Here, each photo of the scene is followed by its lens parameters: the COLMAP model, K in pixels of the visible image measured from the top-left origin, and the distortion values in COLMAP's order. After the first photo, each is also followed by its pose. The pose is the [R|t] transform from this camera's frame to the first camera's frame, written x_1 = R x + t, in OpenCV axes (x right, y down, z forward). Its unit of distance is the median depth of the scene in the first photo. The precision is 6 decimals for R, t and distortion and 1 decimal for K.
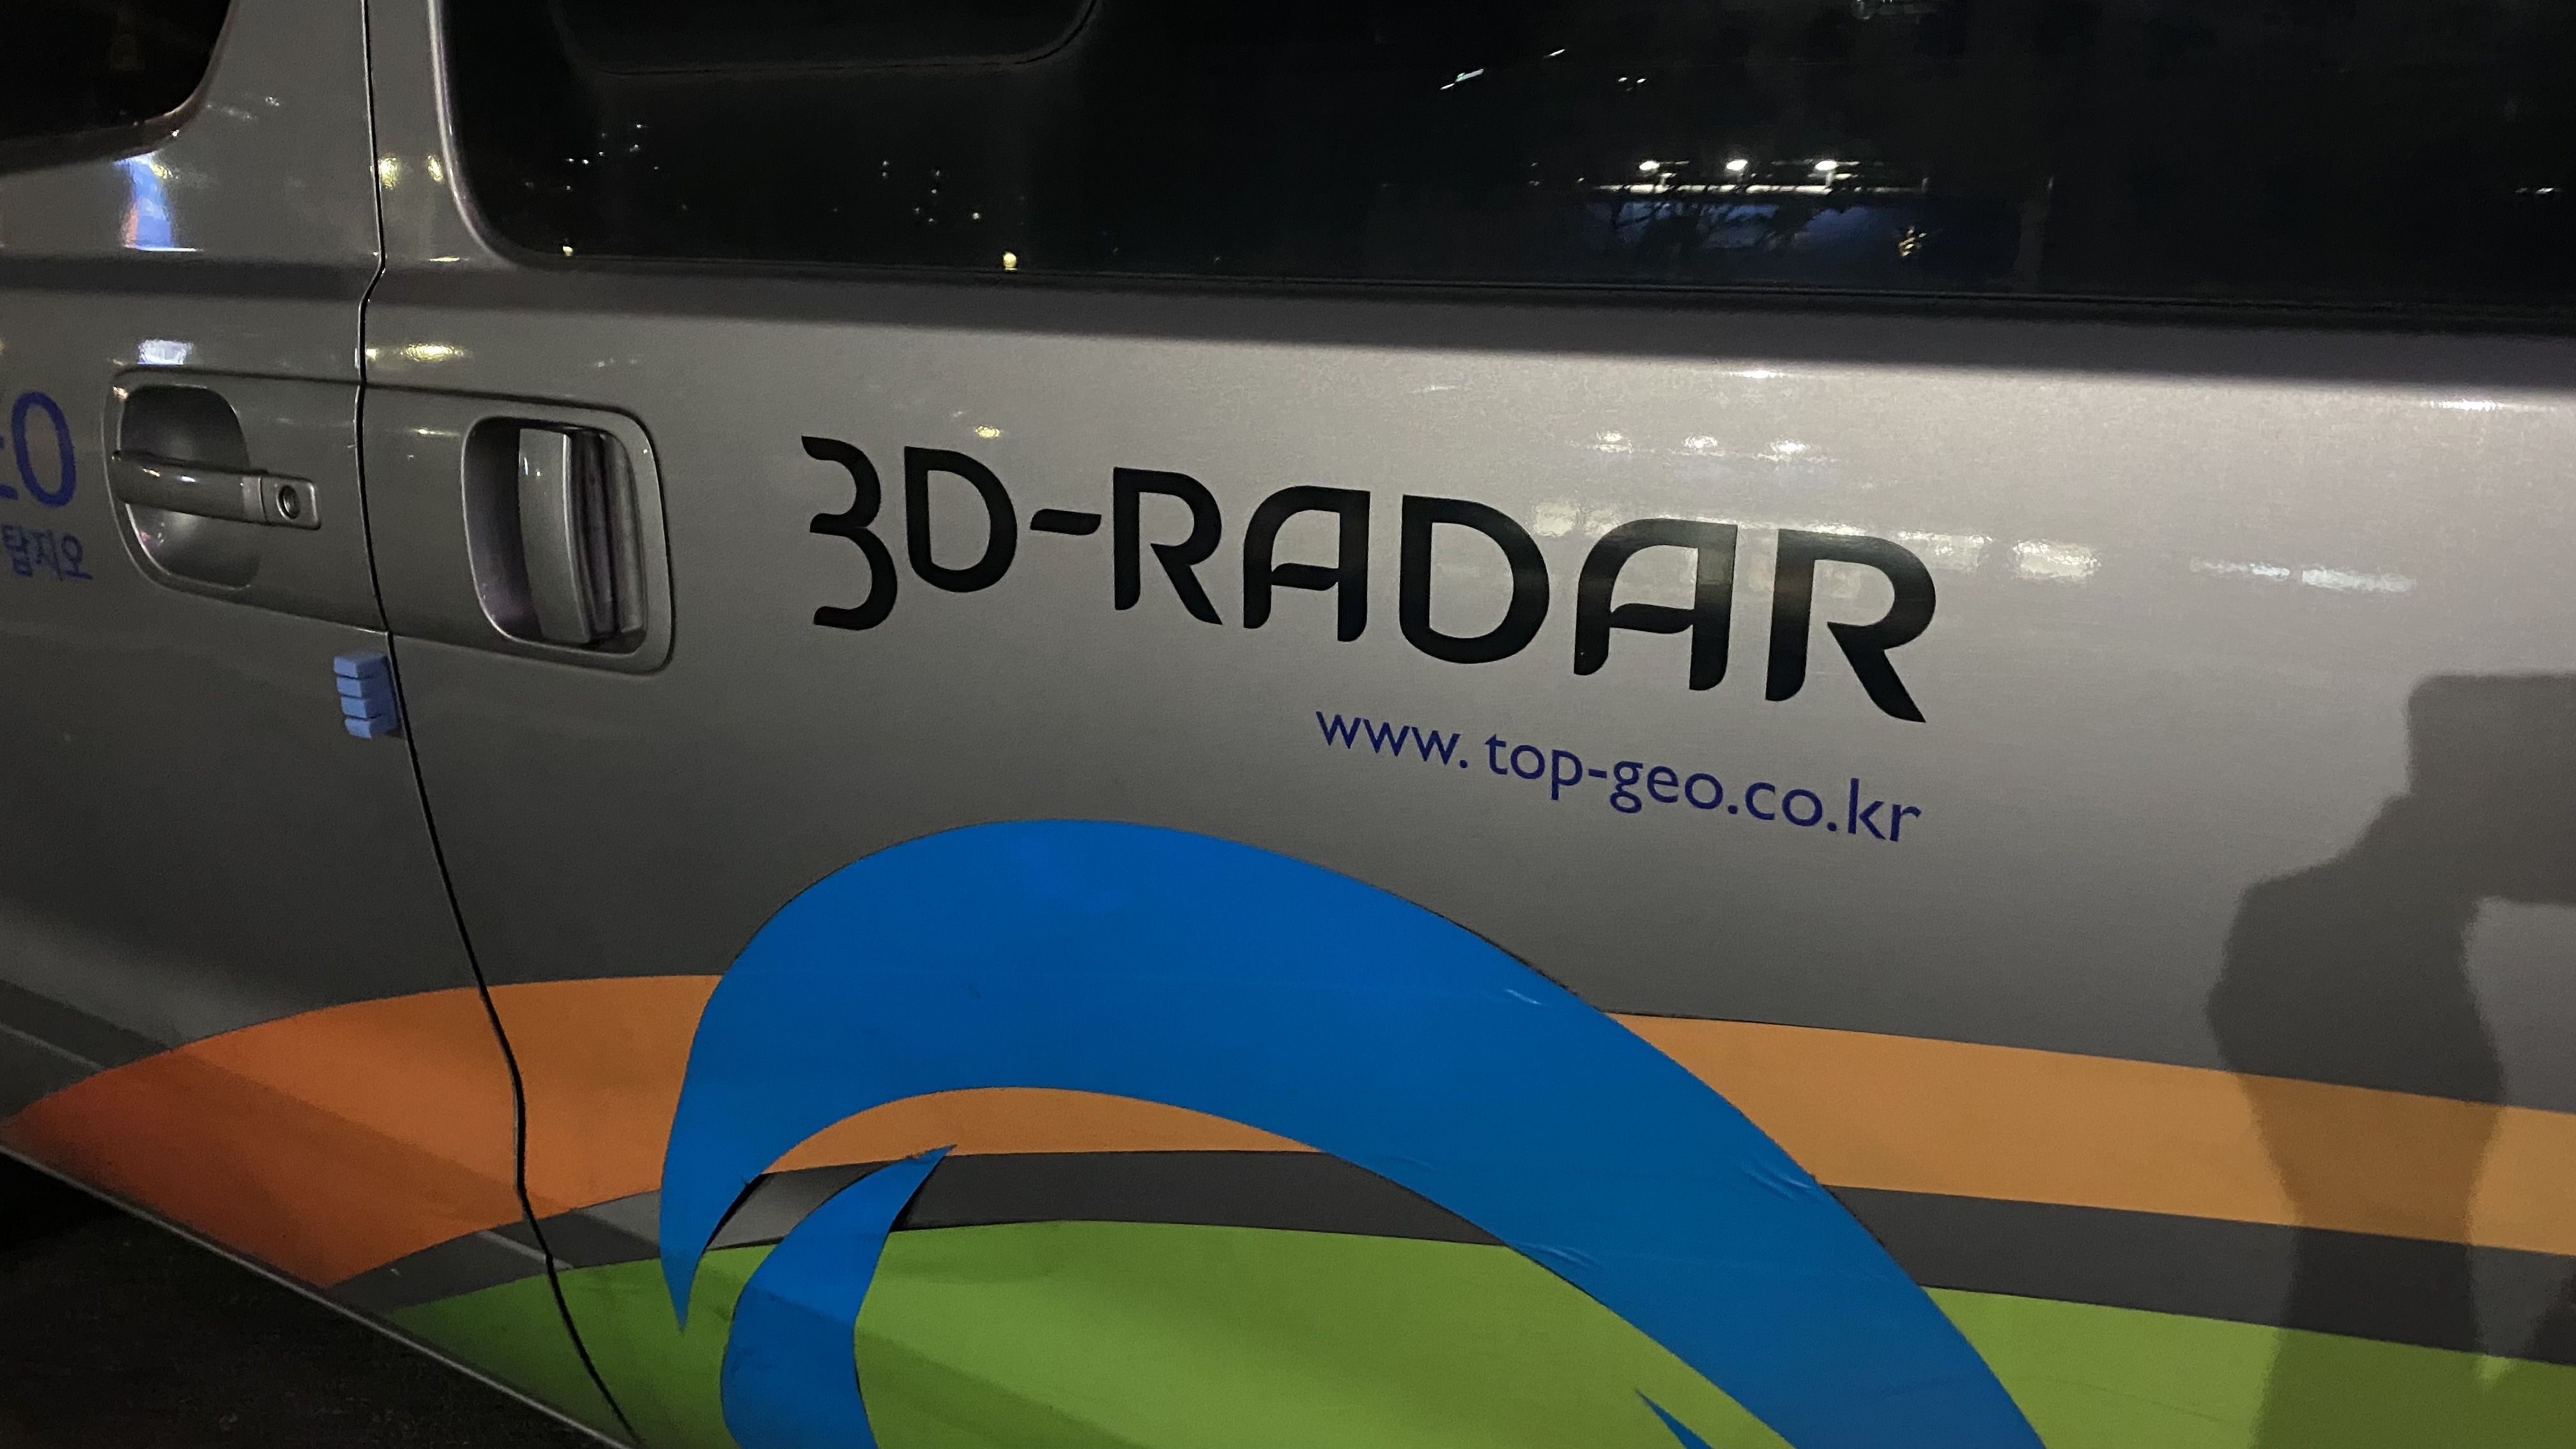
lens RADIAL K [[1982.8, 0, 1285.2], [0, 1982.8, 723.4], [0, 0, 1]] dist [0.037881, -0.032261]
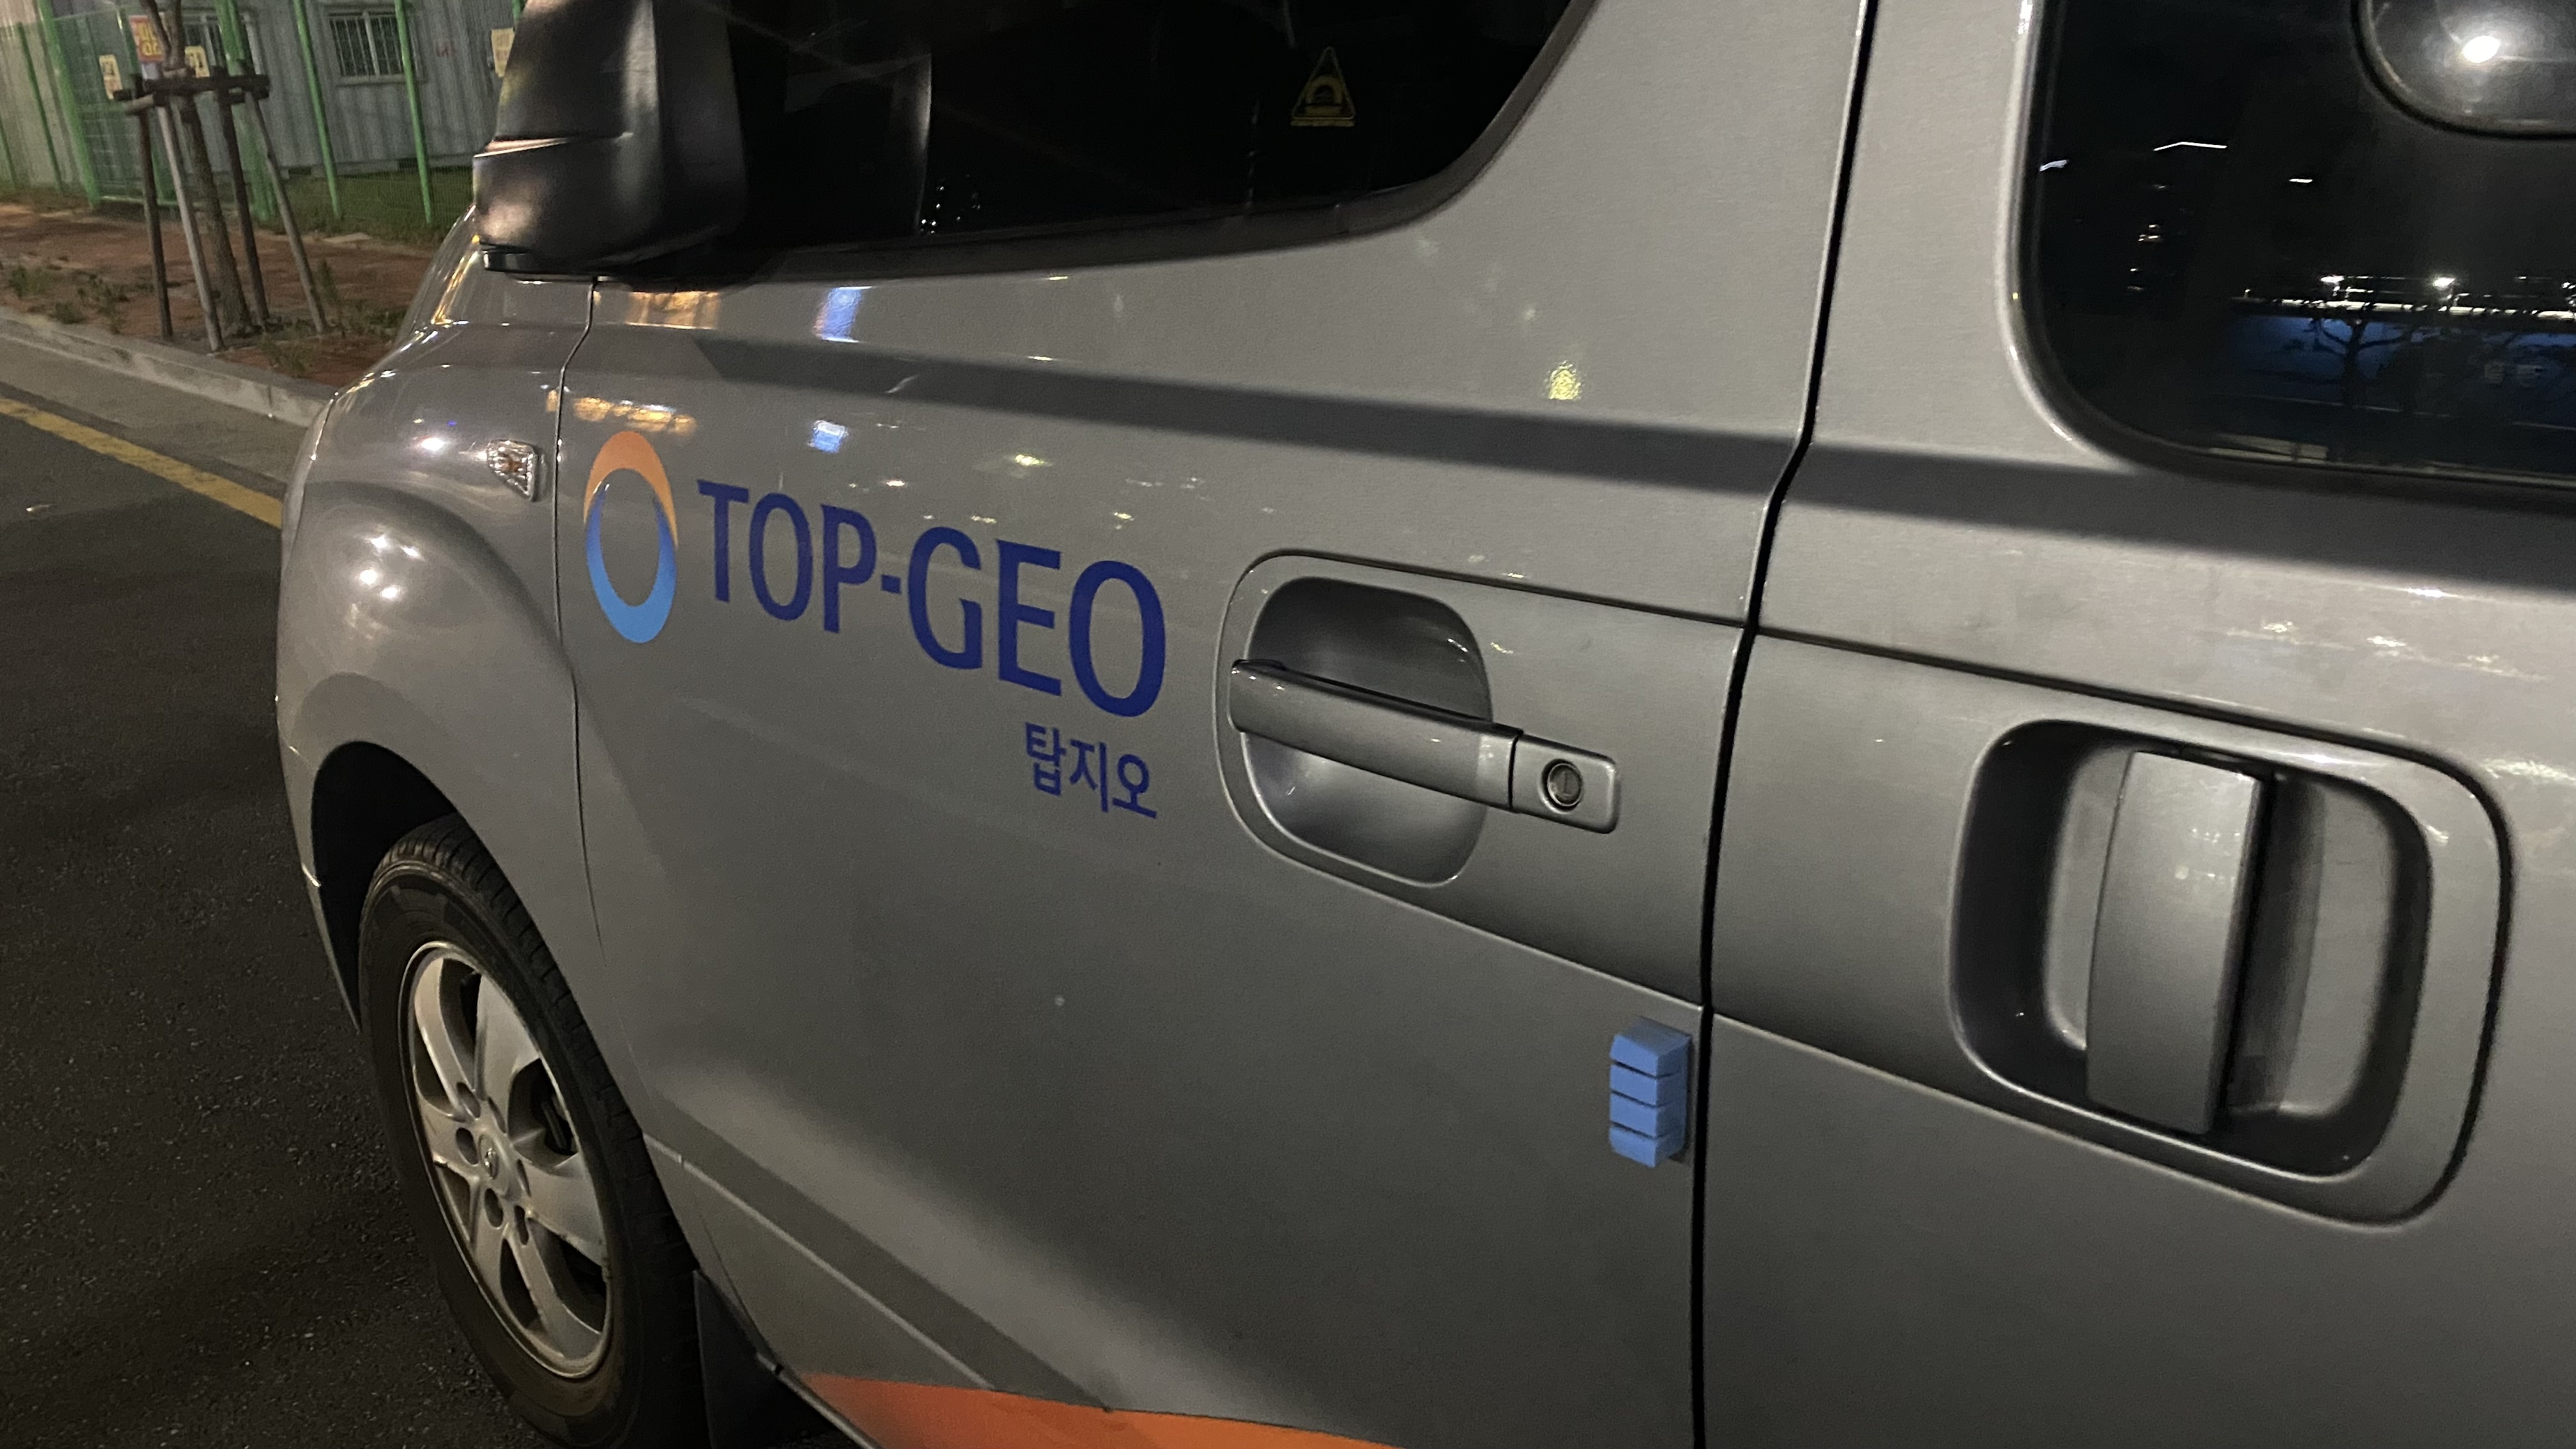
lens RADIAL K [[1982.8, 0, 1287.6], [0, 1982.8, 730.8], [0, 0, 1]] dist [0.037881, -0.032261]
pose [[0.967320, 0.093827, -0.235562, -0.401427], [-0.102506, 0.994422, -0.024844, -0.095149], [0.231917, 0.048179, 0.971542, 0.323135]]
